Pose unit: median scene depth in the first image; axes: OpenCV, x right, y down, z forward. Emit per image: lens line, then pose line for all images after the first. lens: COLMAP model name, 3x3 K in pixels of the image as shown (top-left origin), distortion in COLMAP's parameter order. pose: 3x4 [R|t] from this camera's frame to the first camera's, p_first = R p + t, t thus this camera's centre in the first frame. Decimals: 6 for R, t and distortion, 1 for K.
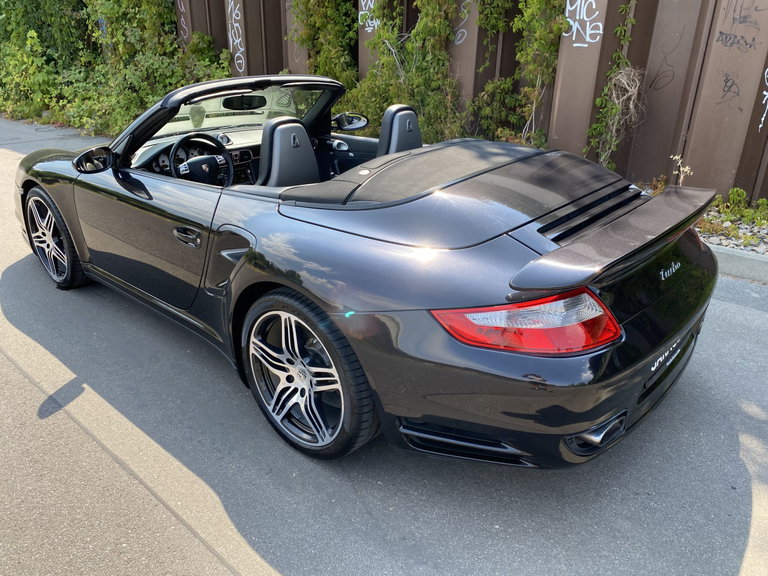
lens RADIAL K [[585.9, 0, 386.5], [0, 585.9, 284.9], [0, 0, 1]] dist [0.030943, -0.035462]
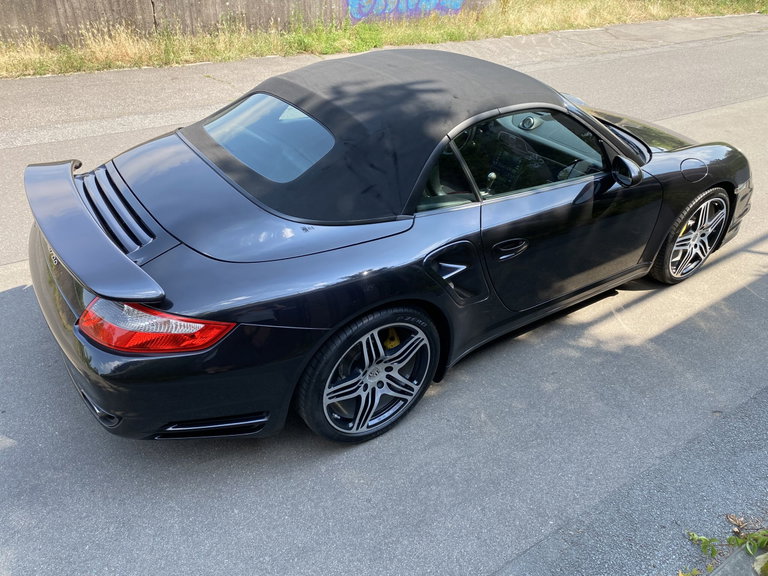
lens RADIAL K [[585.9, 0, 378.6], [0, 585.9, 286.7], [0, 0, 1]] dist [0.030943, -0.035462]
pose [[-0.264005, 0.515612, -0.815136, 0.610700], [-0.412792, 0.703410, 0.578634, -0.427402], [0.871725, 0.489243, 0.027137, 0.719282]]
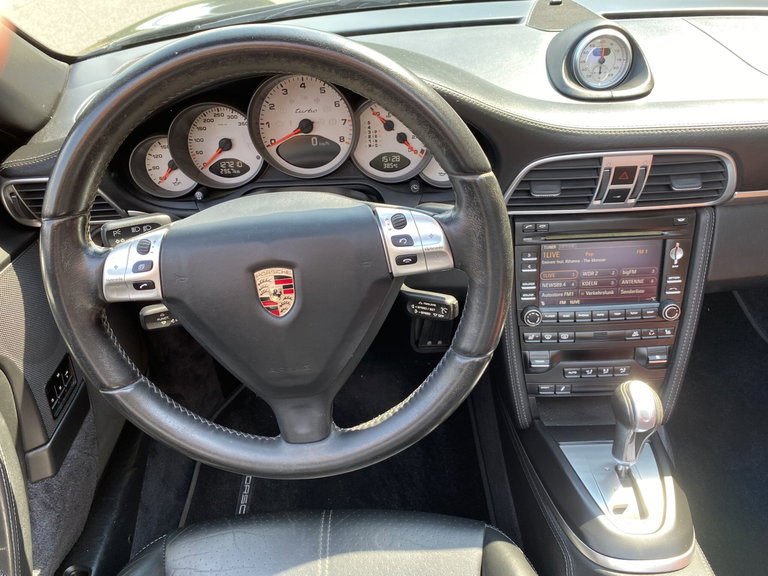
lens RADIAL K [[585.9, 0, 386.5], [0, 585.9, 283.4], [0, 0, 1]] dist [0.030943, -0.035462]
pose [[0.660159, 0.426127, -0.618552, -0.144618], [-0.261168, 0.902338, 0.342895, -0.186304], [0.704260, -0.064819, 0.706977, 0.660850]]
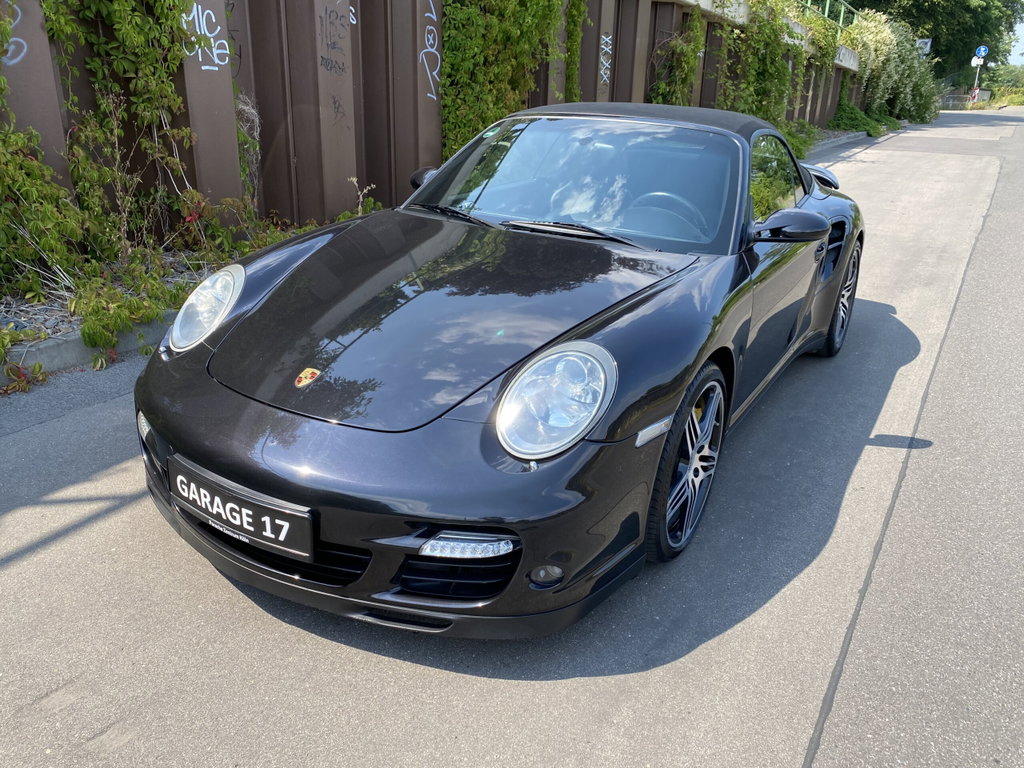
lens RADIAL K [[781.2, 0, 509.7], [0, 781.2, 372.5], [0, 0, 1]] dist [0.030943, -0.035462]
pose [[-0.177141, -0.358412, 0.916603, -0.935600], [0.360110, 0.843145, 0.399283, -0.386490], [-0.915938, 0.400808, -0.020288, 0.932648]]
